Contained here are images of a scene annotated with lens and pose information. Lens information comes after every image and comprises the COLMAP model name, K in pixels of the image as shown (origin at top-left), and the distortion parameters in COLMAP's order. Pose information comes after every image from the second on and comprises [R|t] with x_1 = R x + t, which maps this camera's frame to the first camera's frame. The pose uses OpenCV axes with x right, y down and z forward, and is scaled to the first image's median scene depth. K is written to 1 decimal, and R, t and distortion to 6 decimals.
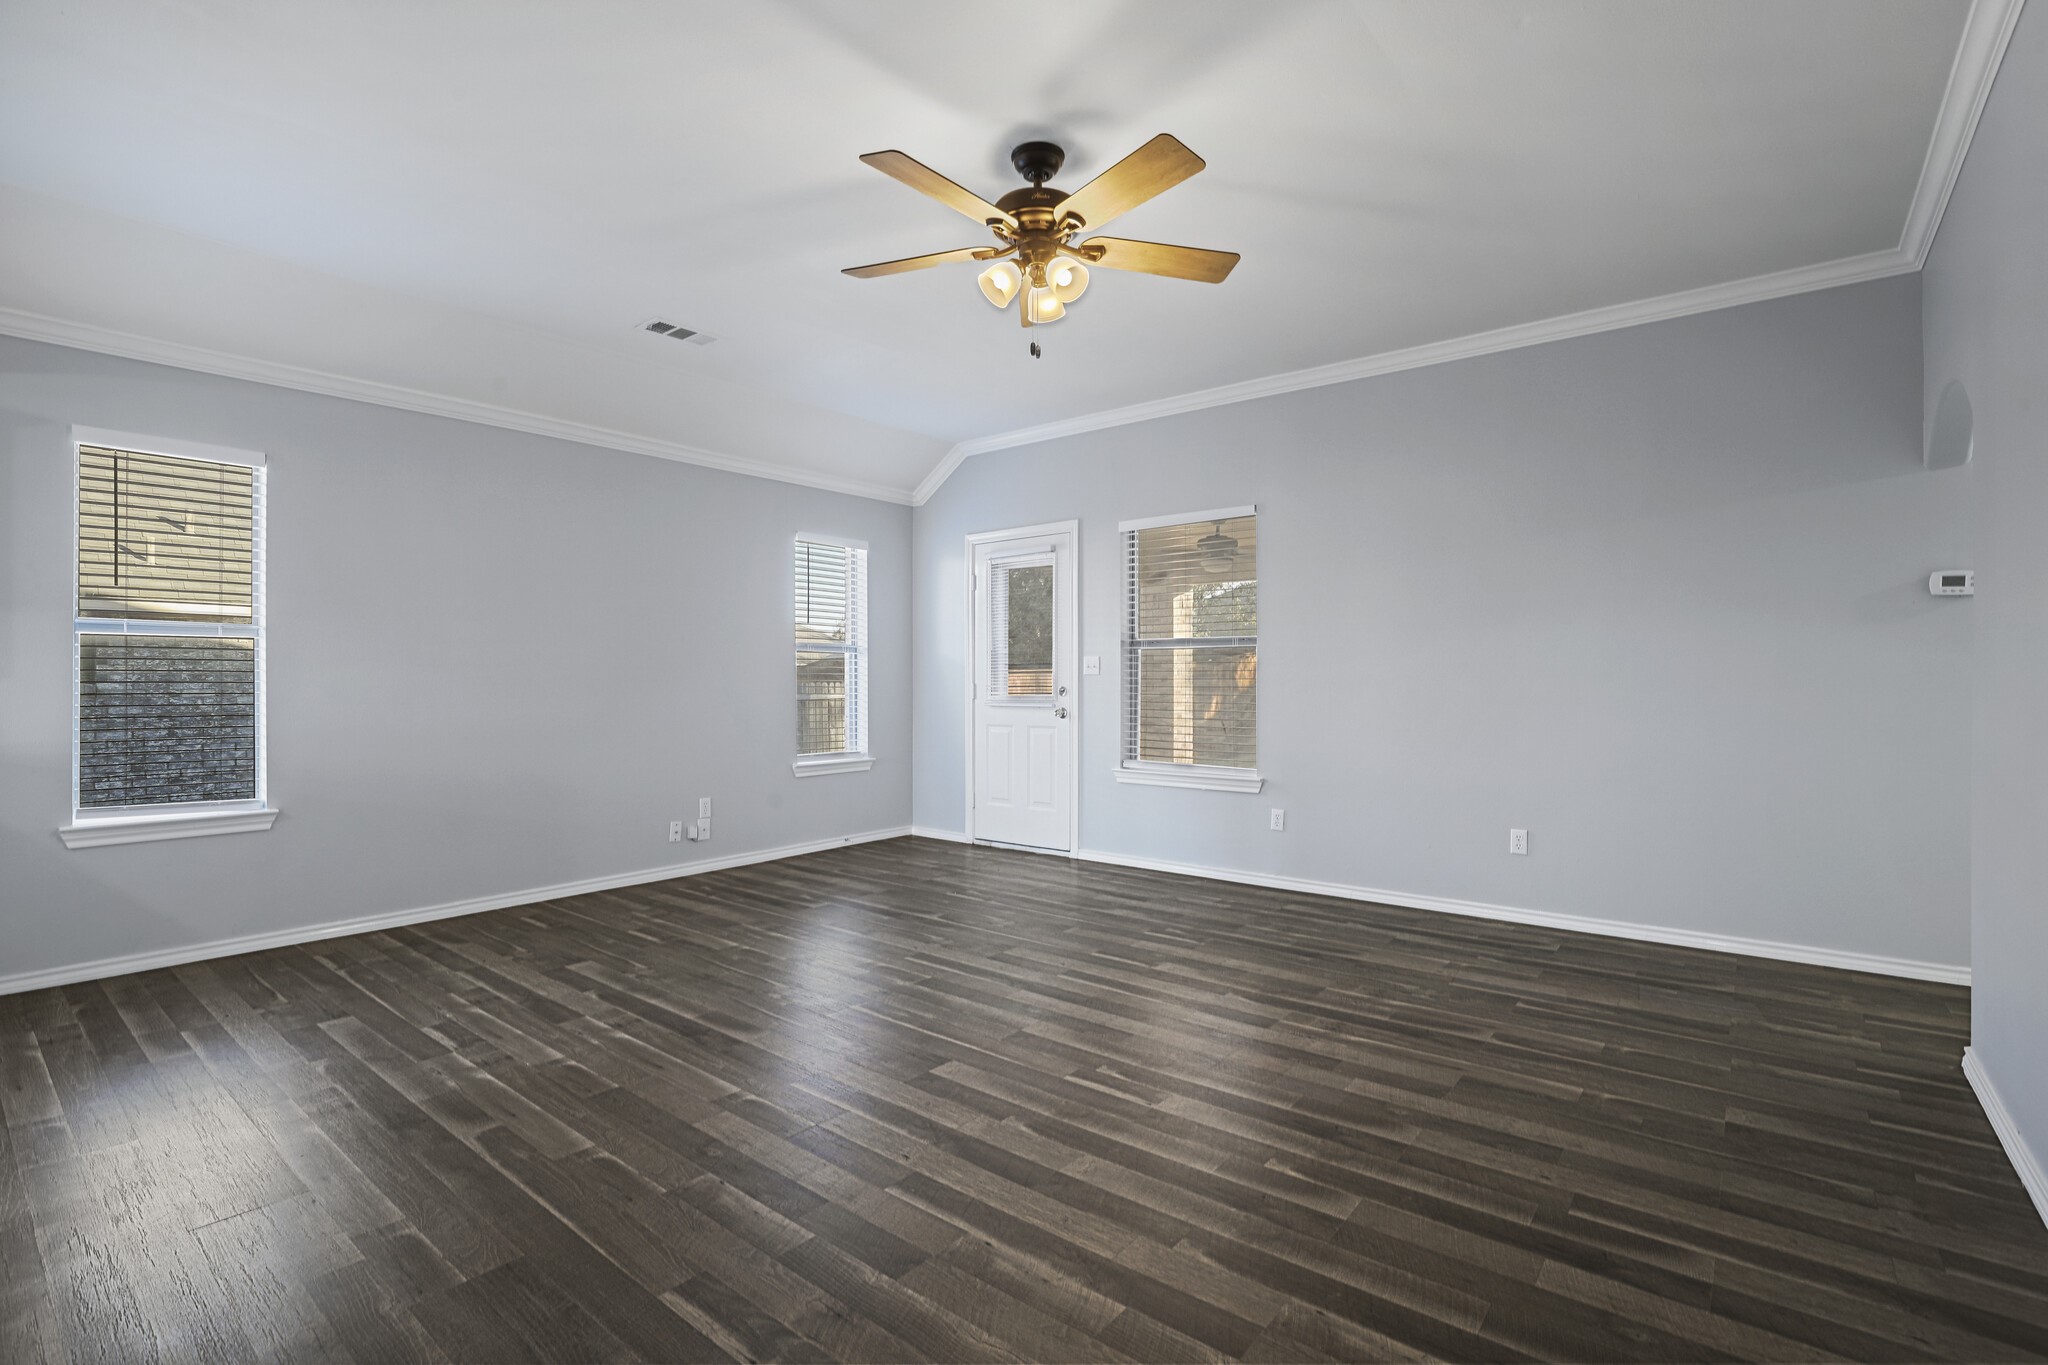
lens RADIAL K [[937.1, 0, 1030.9], [0, 937.1, 692.2], [0, 0, 1]] dist [-0.033333, 0.004161]
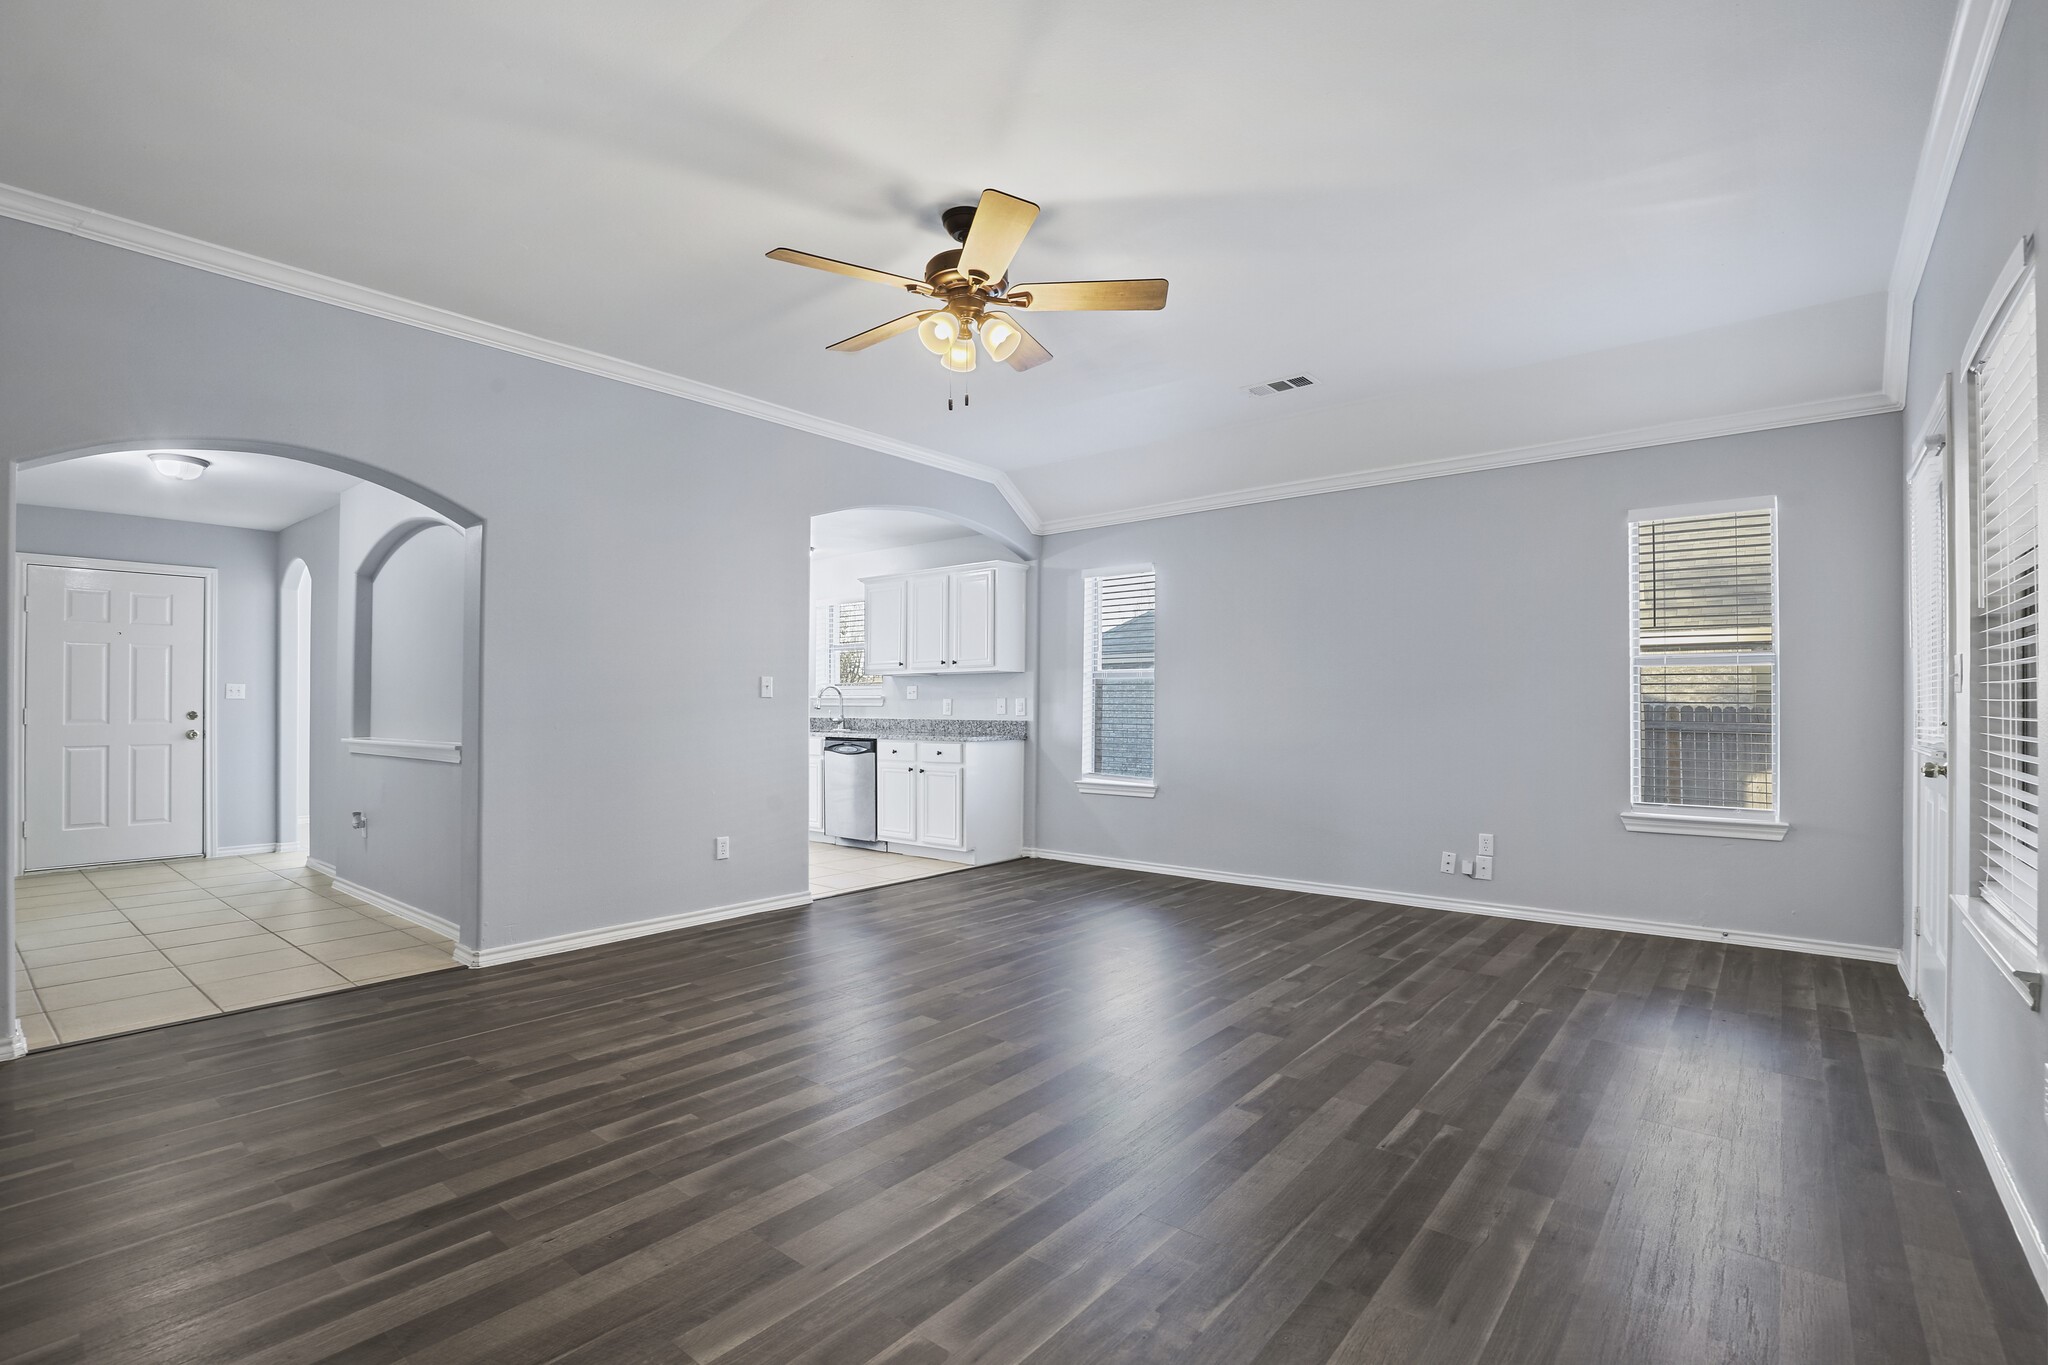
lens RADIAL K [[937.1, 0, 1030.9], [0, 937.1, 692.2], [0, 0, 1]] dist [-0.033333, 0.004161]
pose [[-0.014892, -0.012945, -0.999805, 0.998325], [-0.011373, 0.999854, -0.012776, -0.013522], [0.999824, 0.011181, -0.015037, 1.004128]]
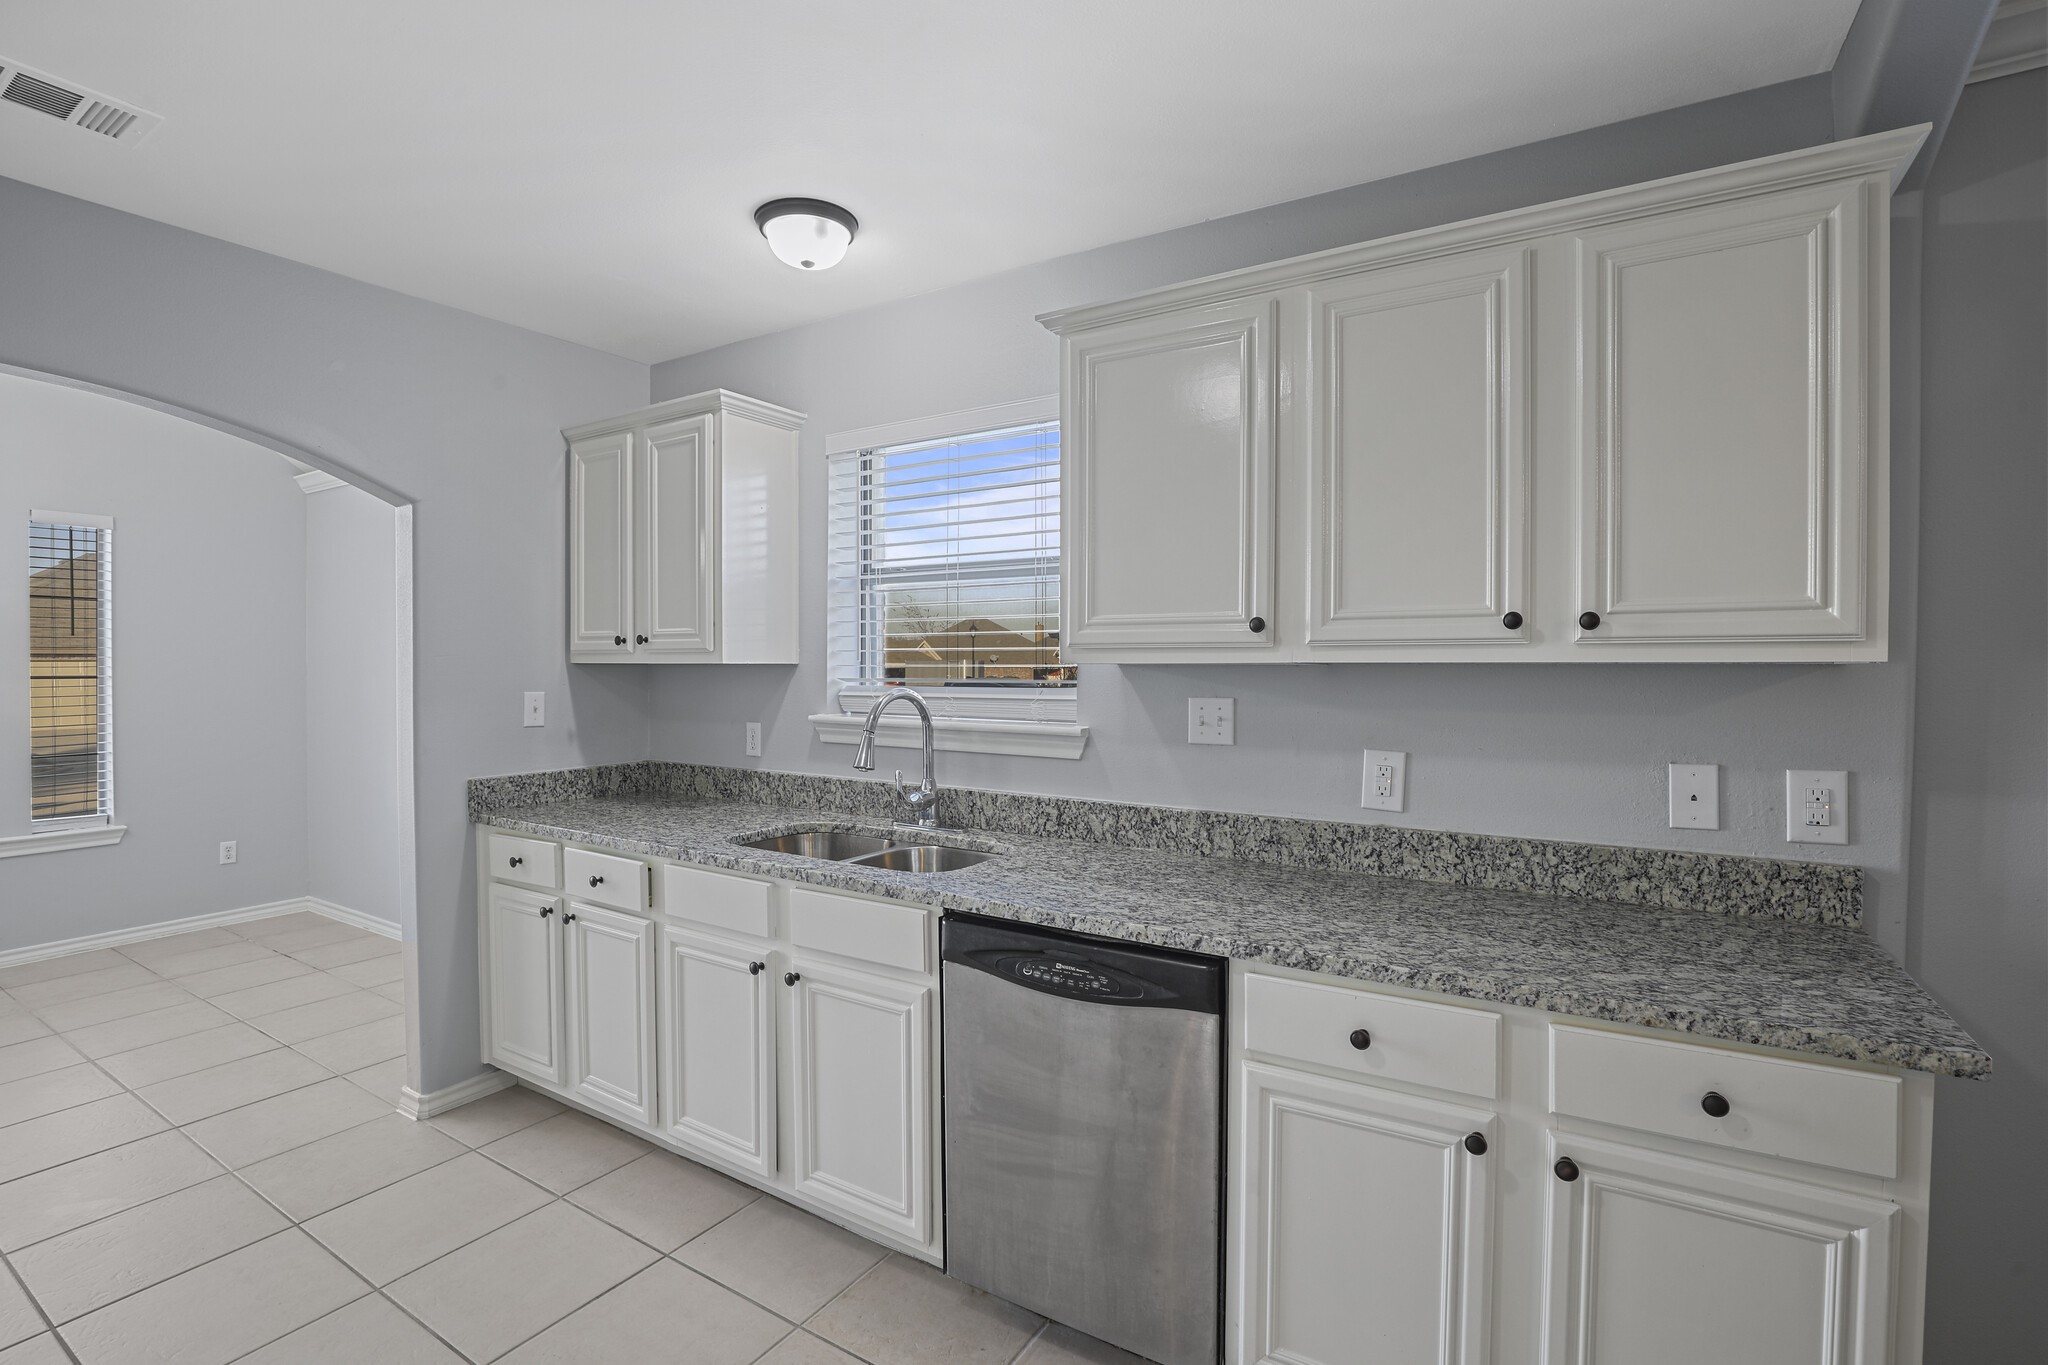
lens RADIAL K [[930.8, 0, 1027.8], [0, 930.8, 688.4], [0, 0, 1]] dist [-0.027772, 0.000774]
pose [[0.105455, 0.028943, -0.994003, -0.796705], [-0.010532, 0.999553, 0.027987, -0.085399], [0.994368, 0.007518, 0.105713, 0.427921]]
